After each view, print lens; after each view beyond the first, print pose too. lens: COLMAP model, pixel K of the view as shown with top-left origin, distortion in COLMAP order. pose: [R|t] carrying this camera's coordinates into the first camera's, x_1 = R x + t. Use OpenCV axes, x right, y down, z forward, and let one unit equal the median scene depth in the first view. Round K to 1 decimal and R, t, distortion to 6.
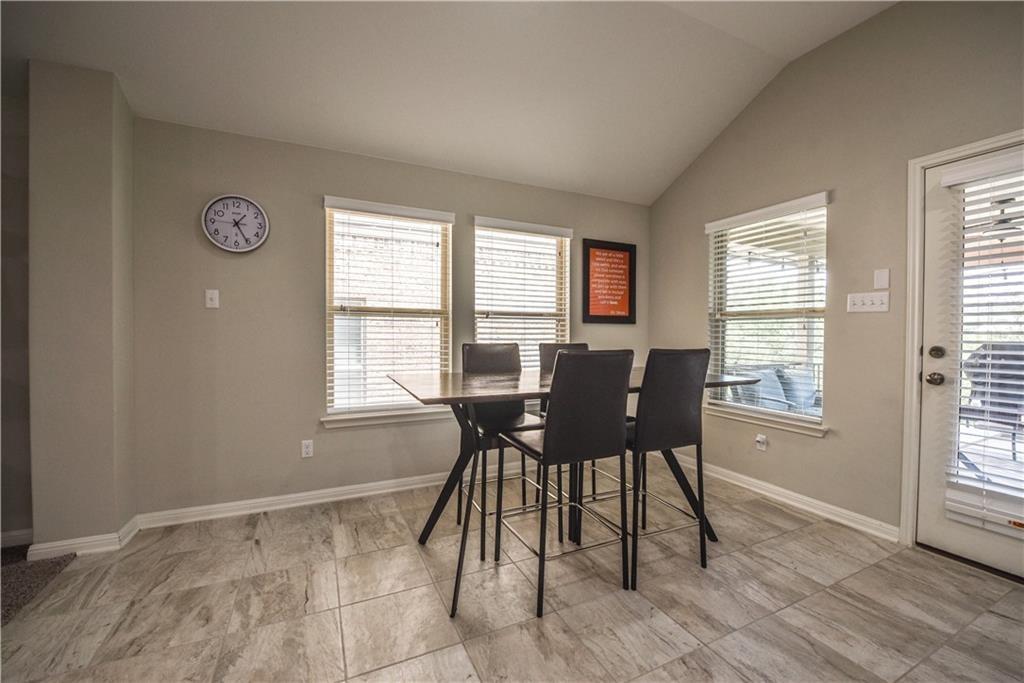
lens RADIAL K [[415.2, 0, 515.4], [0, 415.2, 340.1], [0, 0, 1]] dist [-0.013218, -0.002410]
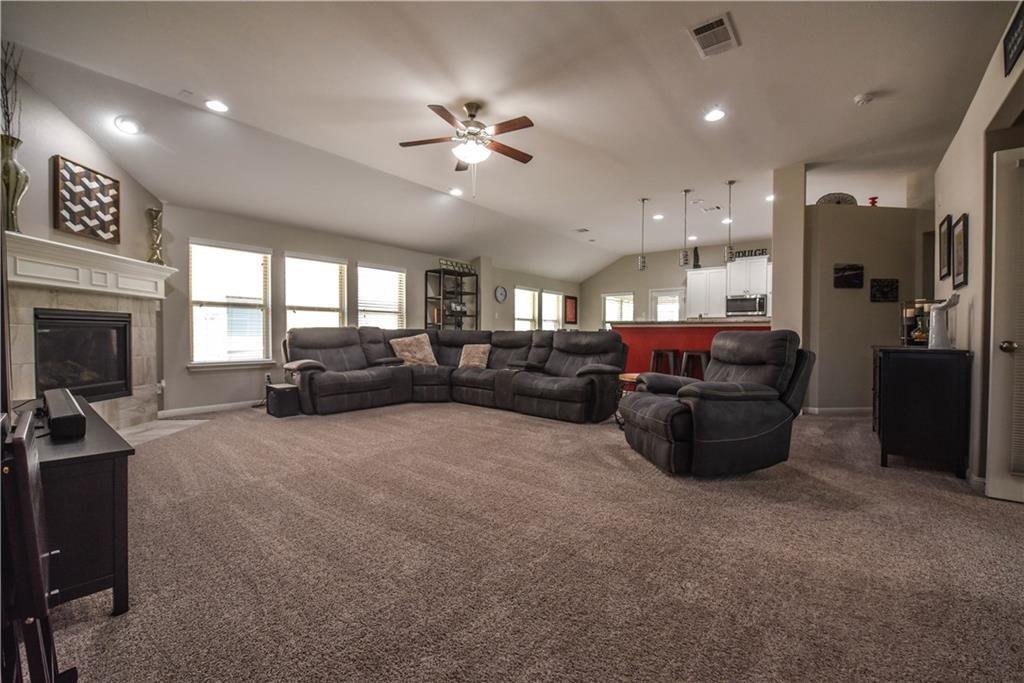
lens RADIAL K [[415.2, 0, 515.4], [0, 415.2, 340.1], [0, 0, 1]] dist [-0.013218, -0.002410]
pose [[0.905530, -0.003401, 0.424269, -2.021771], [0.002783, 0.999994, 0.002076, 0.099493], [-0.424273, -0.000699, 0.905534, -2.203331]]
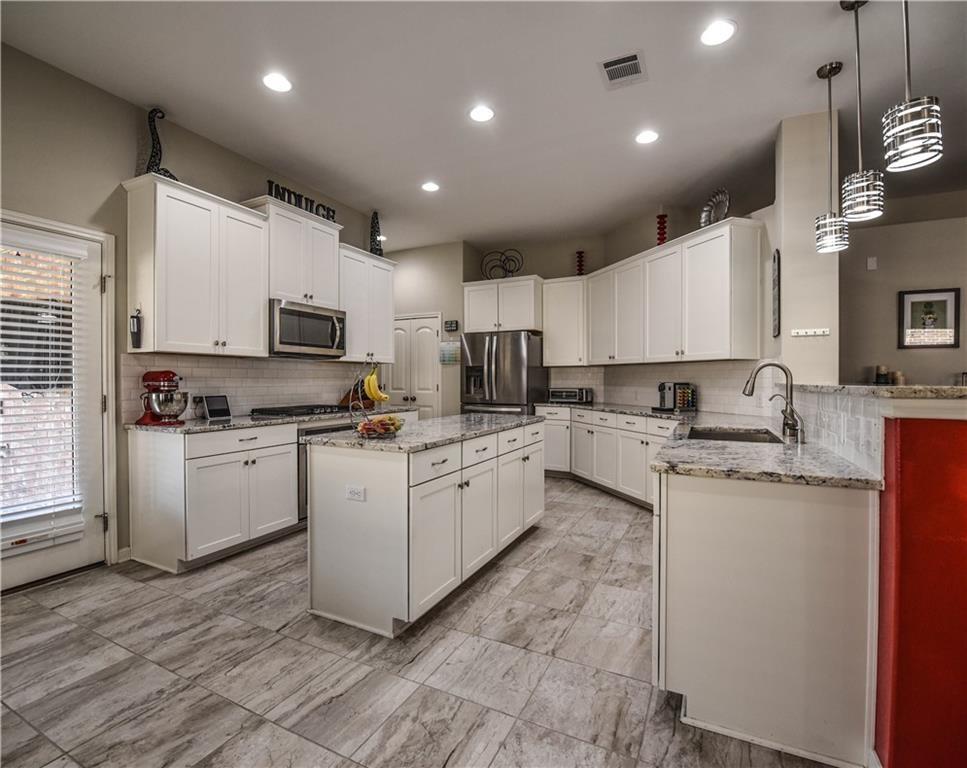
lens RADIAL K [[460.2, 0, 484.2], [0, 460.2, 382.3], [0, 0, 1]] dist [-0.011737, -0.004301]
pose [[-0.608525, -0.010754, 0.793461, -0.463654], [0.009080, 0.999748, 0.020514, -0.023395], [-0.793482, 0.019688, -0.608275, 0.500249]]
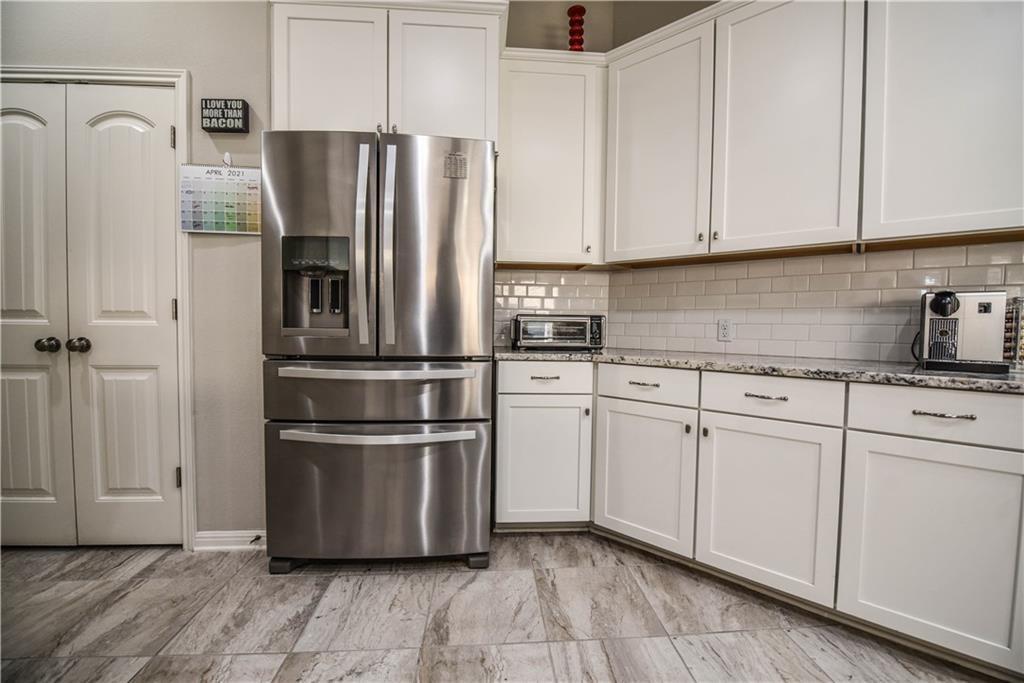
lens RADIAL K [[408.3, 0, 516.6], [0, 408.3, 340.3], [0, 0, 1]] dist [-0.015173, -0.002870]
pose [[-0.930598, -0.030327, 0.364785, 0.811454], [-0.011363, 0.998475, 0.054021, 0.060062], [-0.365867, 0.046127, -0.929523, -0.347133]]
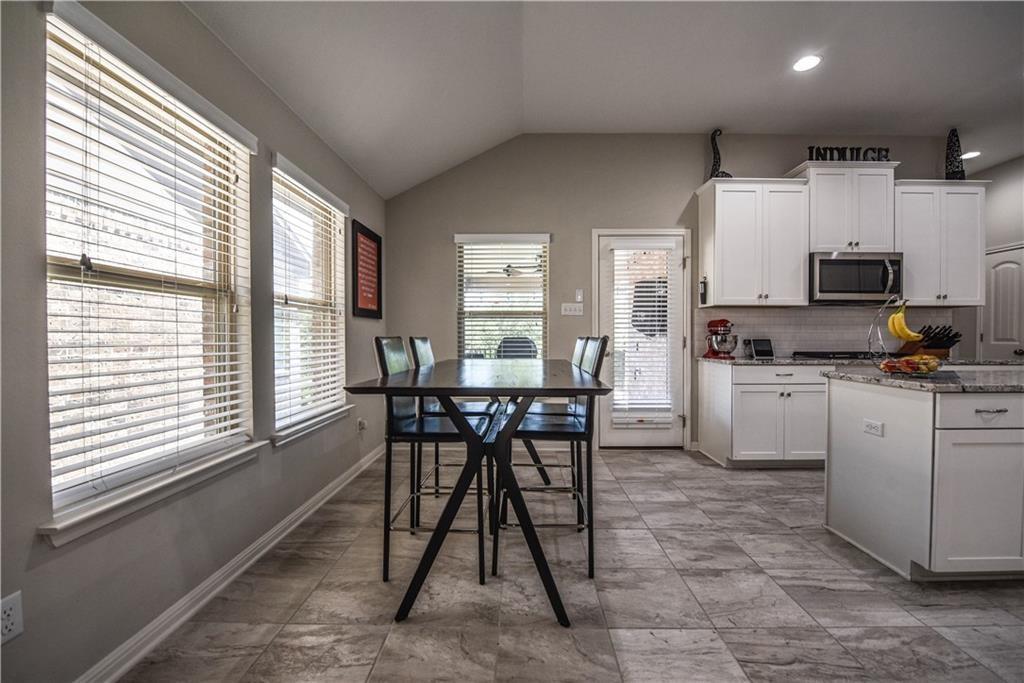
lens RADIAL K [[415.2, 0, 515.4], [0, 415.2, 340.1], [0, 0, 1]] dist [-0.013218, -0.002410]
pose [[0.448264, -0.015424, 0.893768, -0.653970], [0.017239, 0.999814, 0.008608, 0.010532], [-0.893735, 0.011550, 0.448447, 0.434535]]
